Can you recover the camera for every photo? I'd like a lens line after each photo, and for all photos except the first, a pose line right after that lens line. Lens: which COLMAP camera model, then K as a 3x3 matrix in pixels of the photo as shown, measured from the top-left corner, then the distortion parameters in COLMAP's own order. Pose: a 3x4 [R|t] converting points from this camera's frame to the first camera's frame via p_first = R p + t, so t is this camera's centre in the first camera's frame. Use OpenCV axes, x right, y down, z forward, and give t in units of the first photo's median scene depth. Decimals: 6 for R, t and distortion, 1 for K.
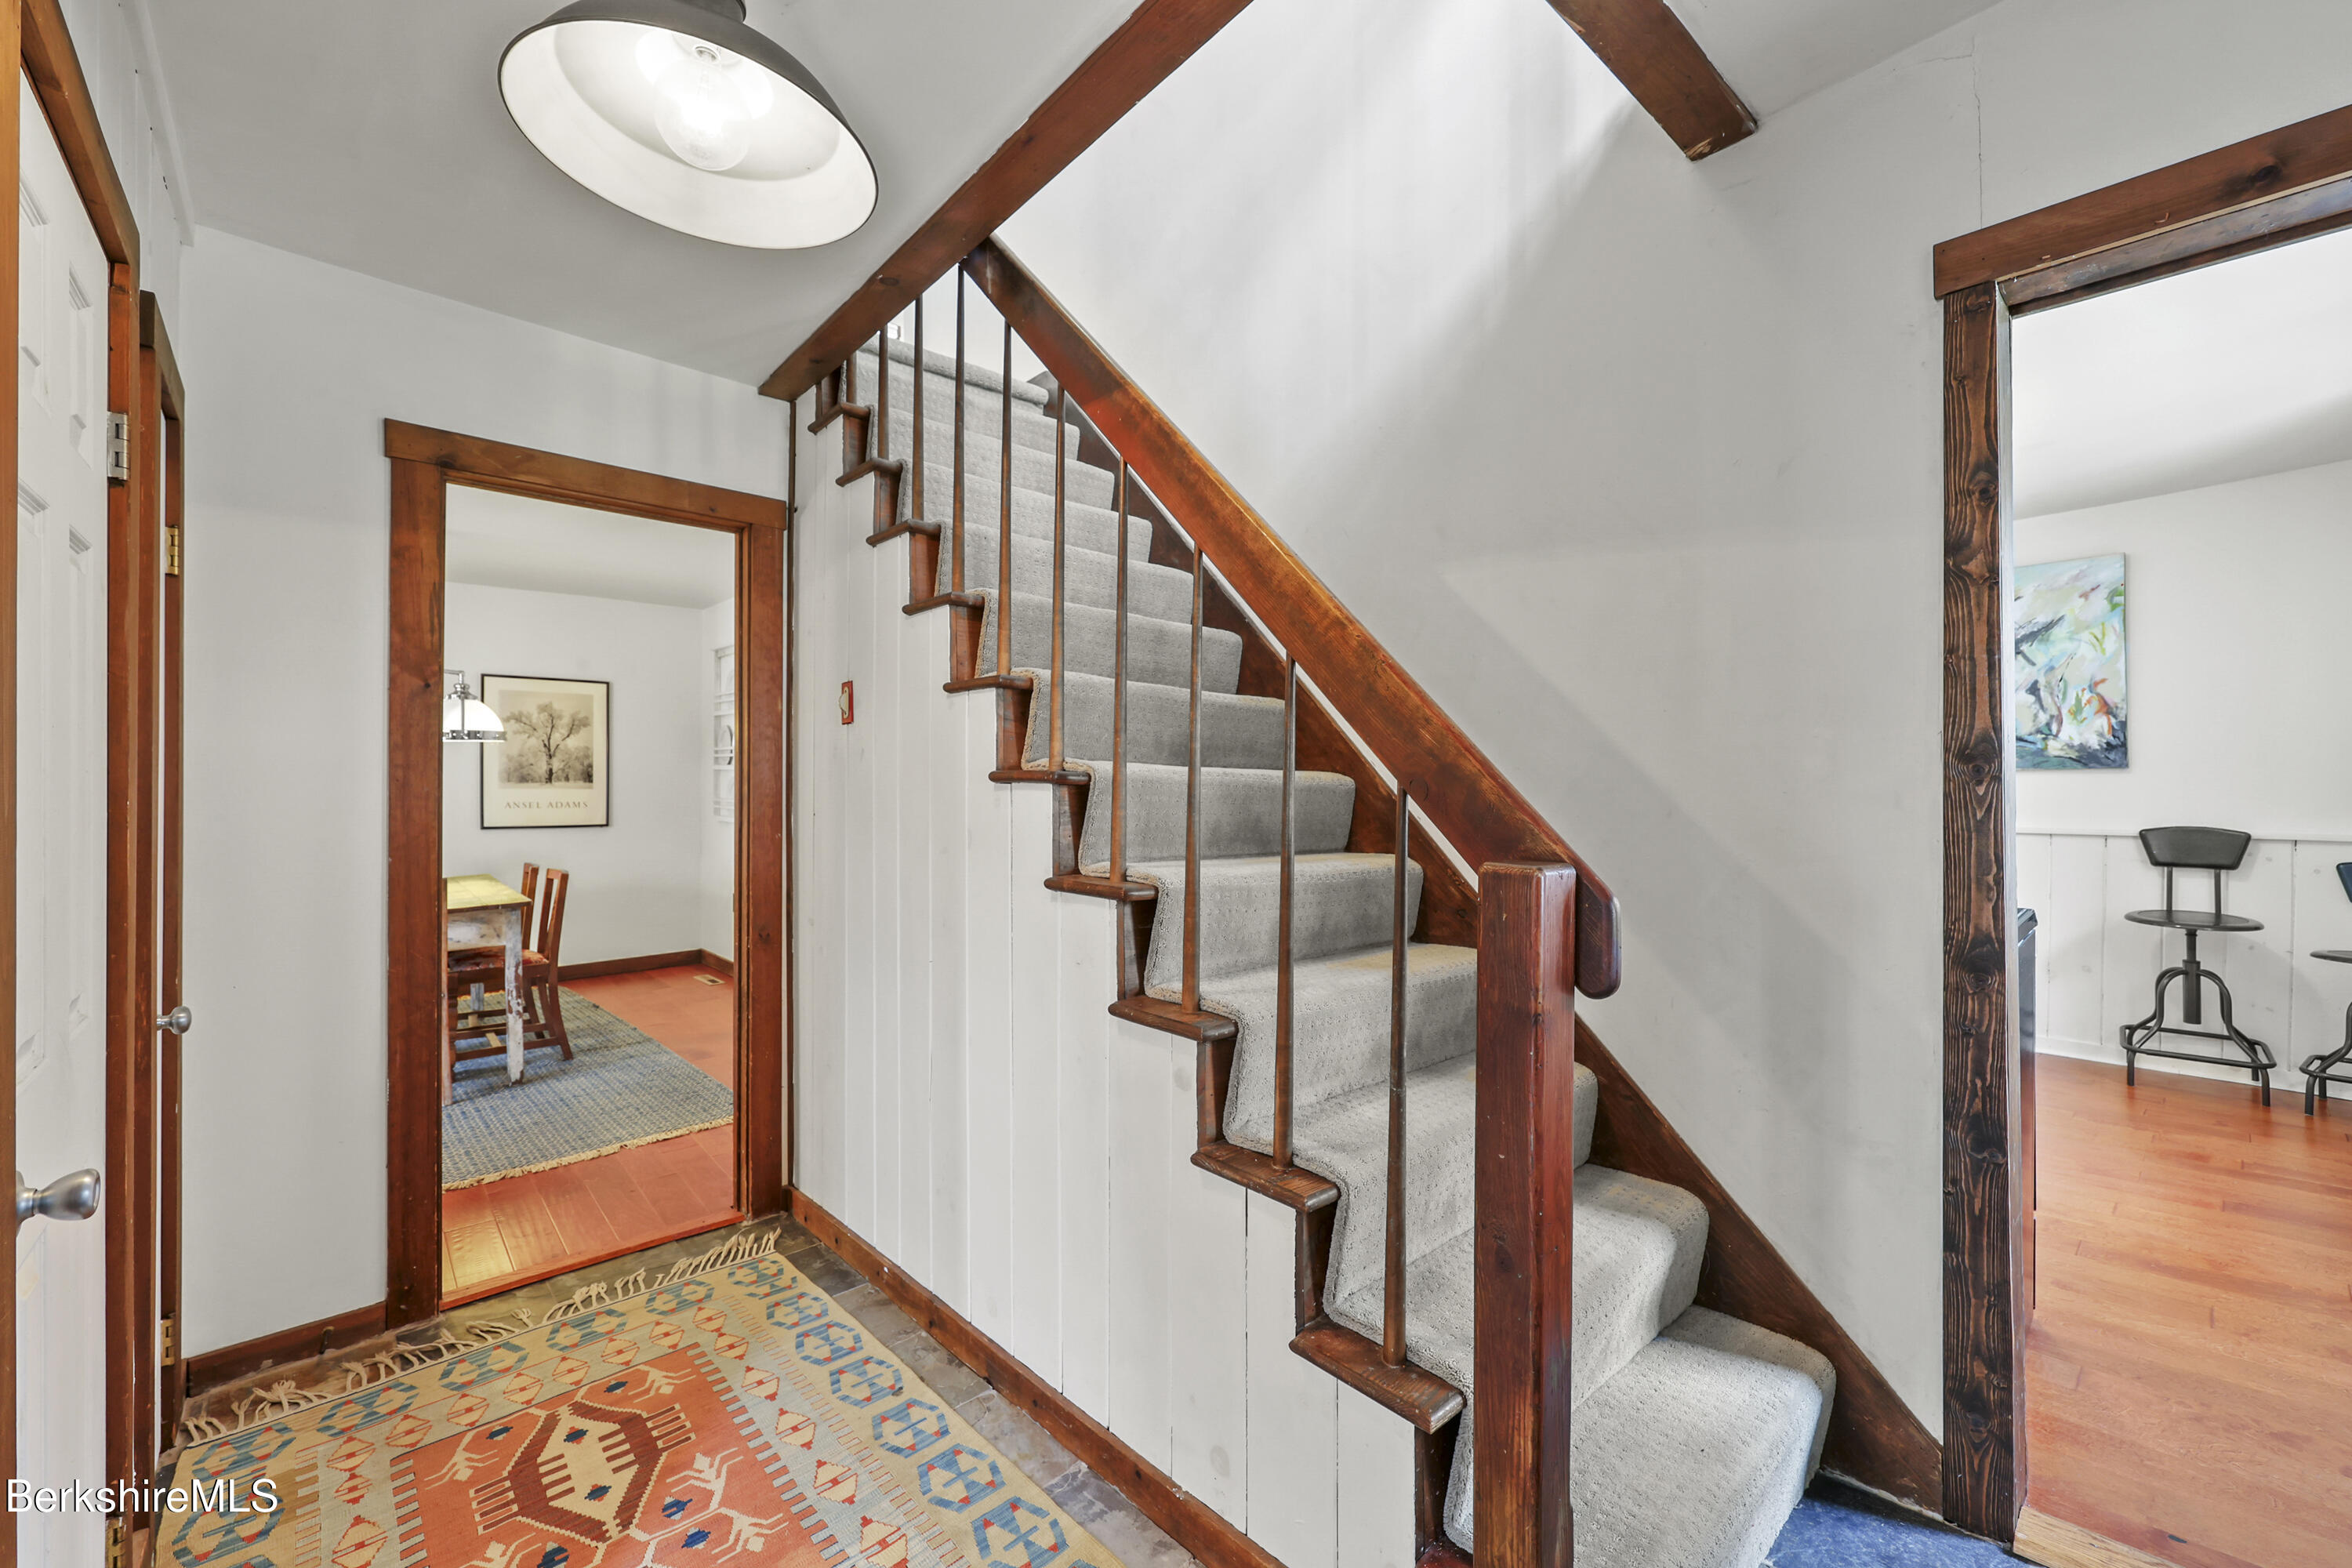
lens RADIAL K [[944.8, 0, 1176.0], [0, 944.8, 784.0], [0, 0, 1]] dist [-0.000628, 0.000371]
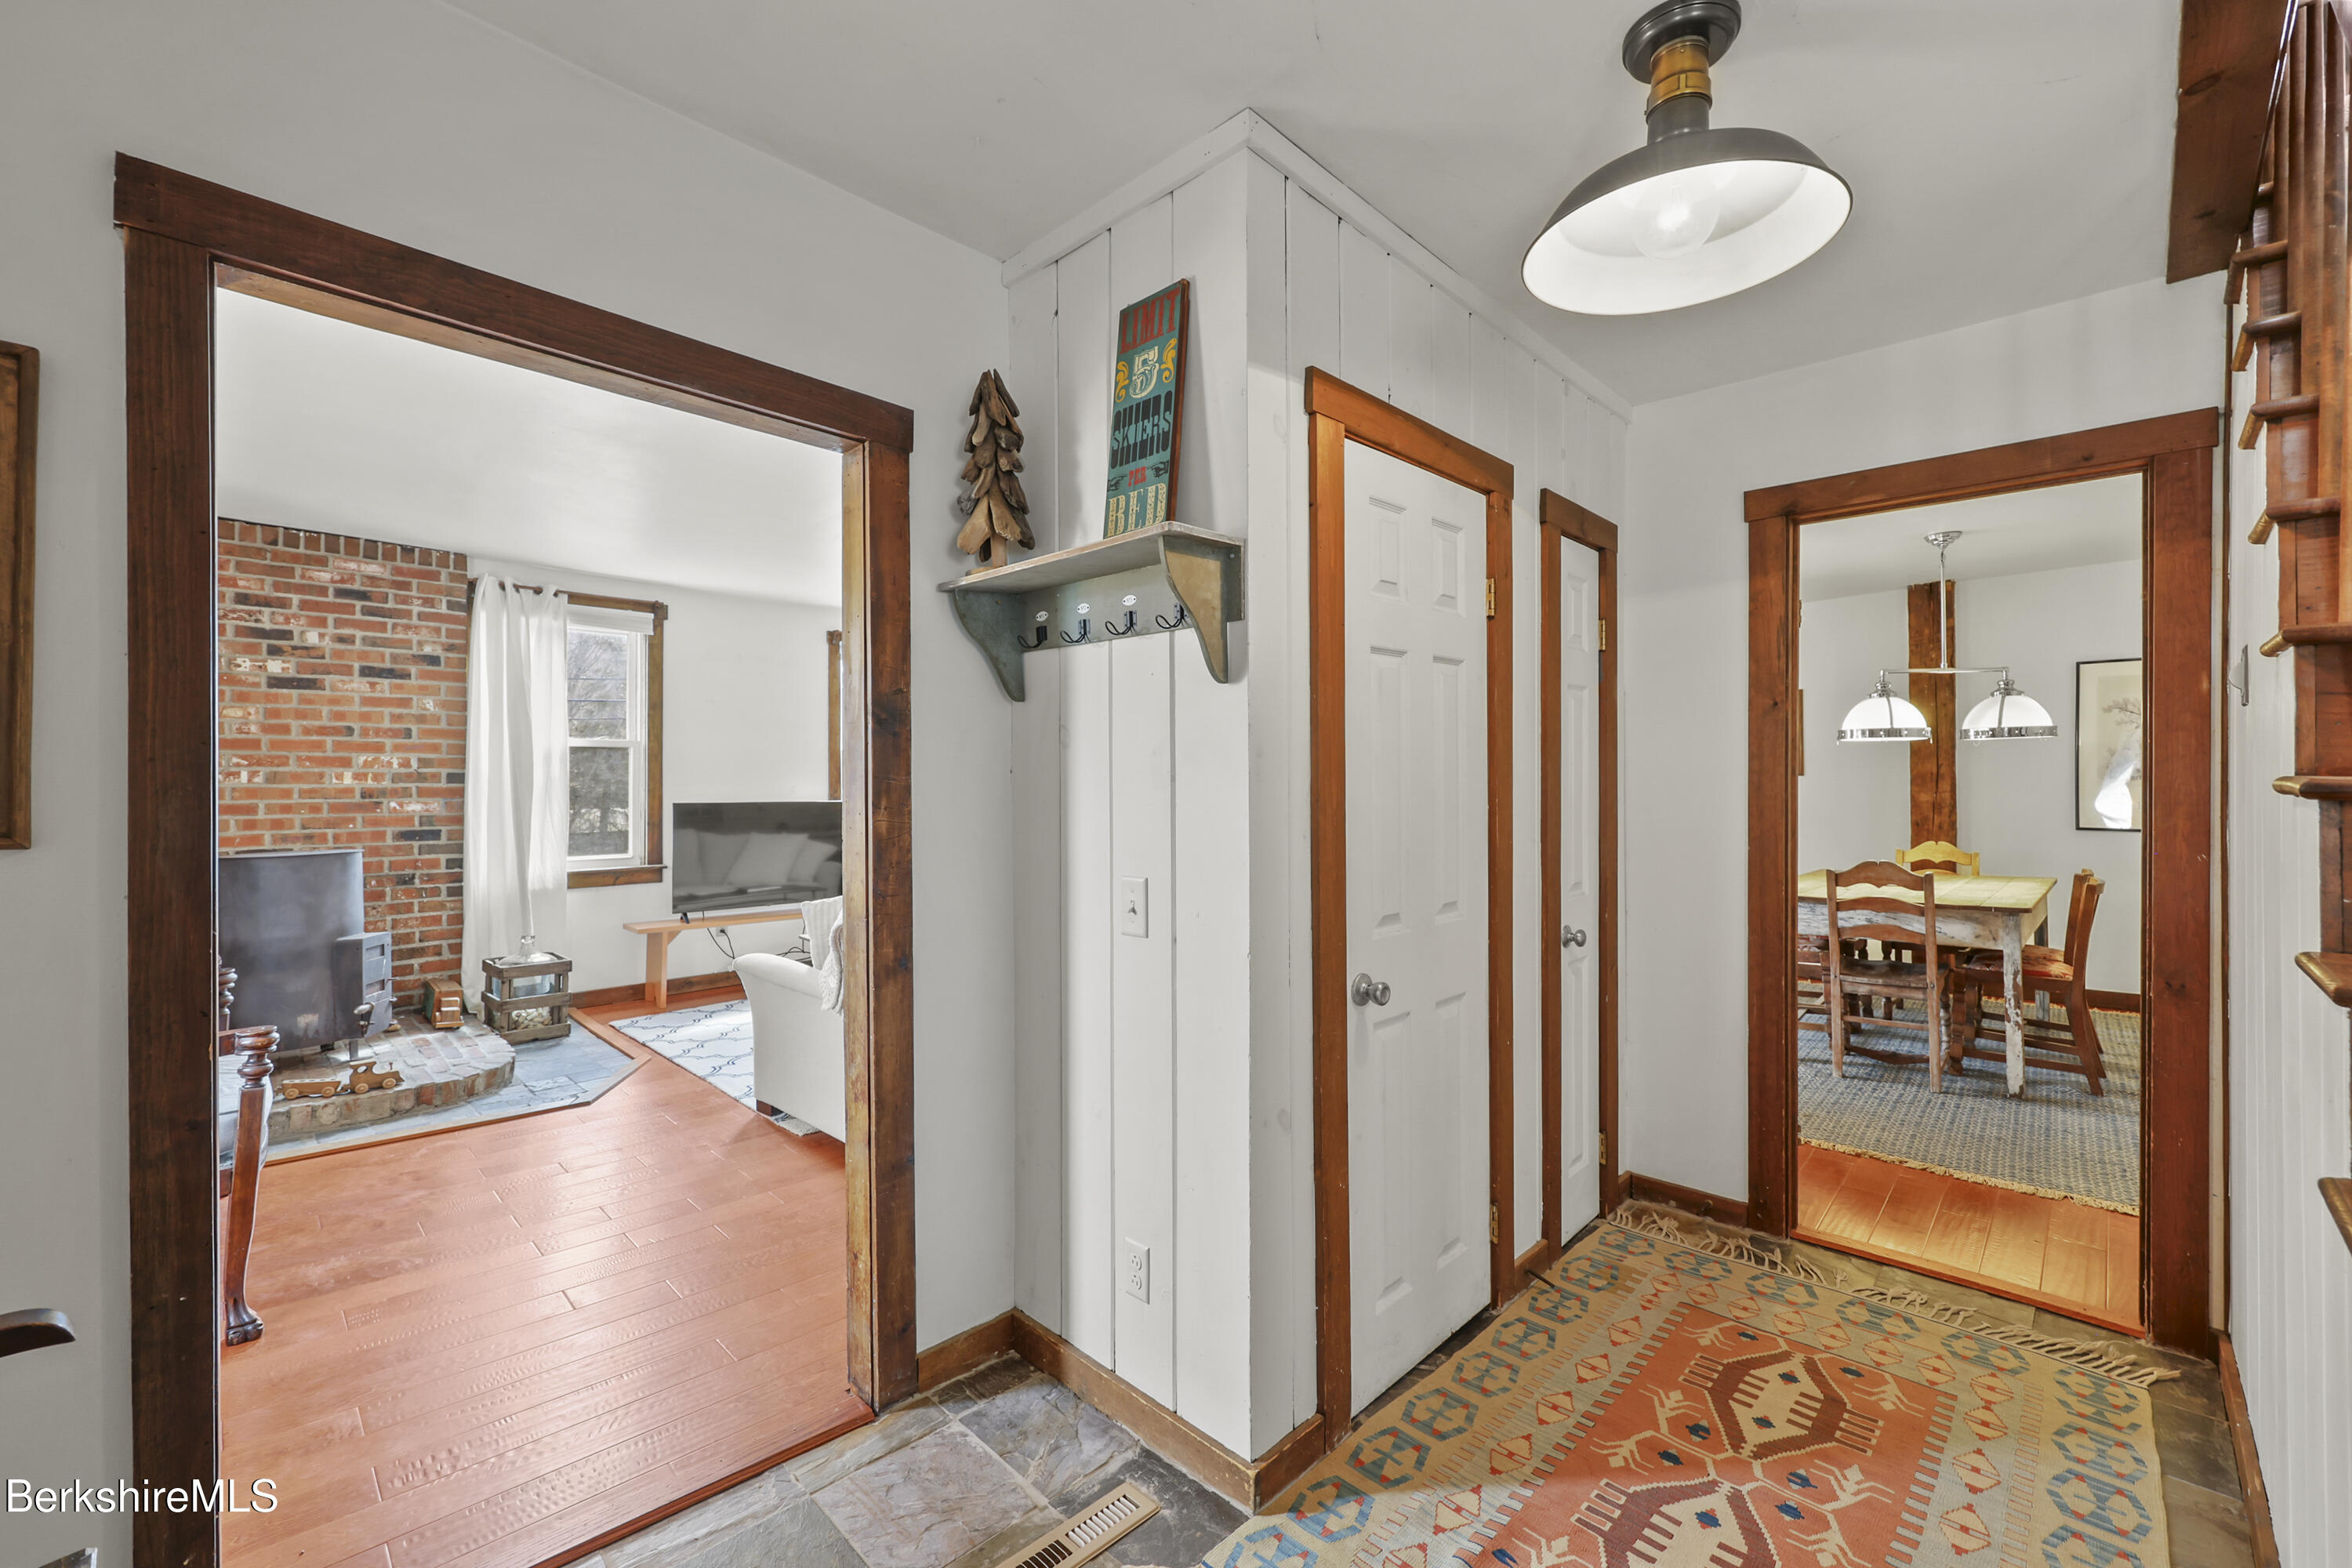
lens RADIAL K [[943.1, 0, 1191.3], [0, 943.1, 780.7], [0, 0, 1]] dist [0.000792, 0.000546]
pose [[0.067830, 0.002526, -0.997694, 0.299330], [0.002047, 0.999994, 0.002671, -0.010465], [0.997695, -0.002224, 0.067824, 0.162295]]
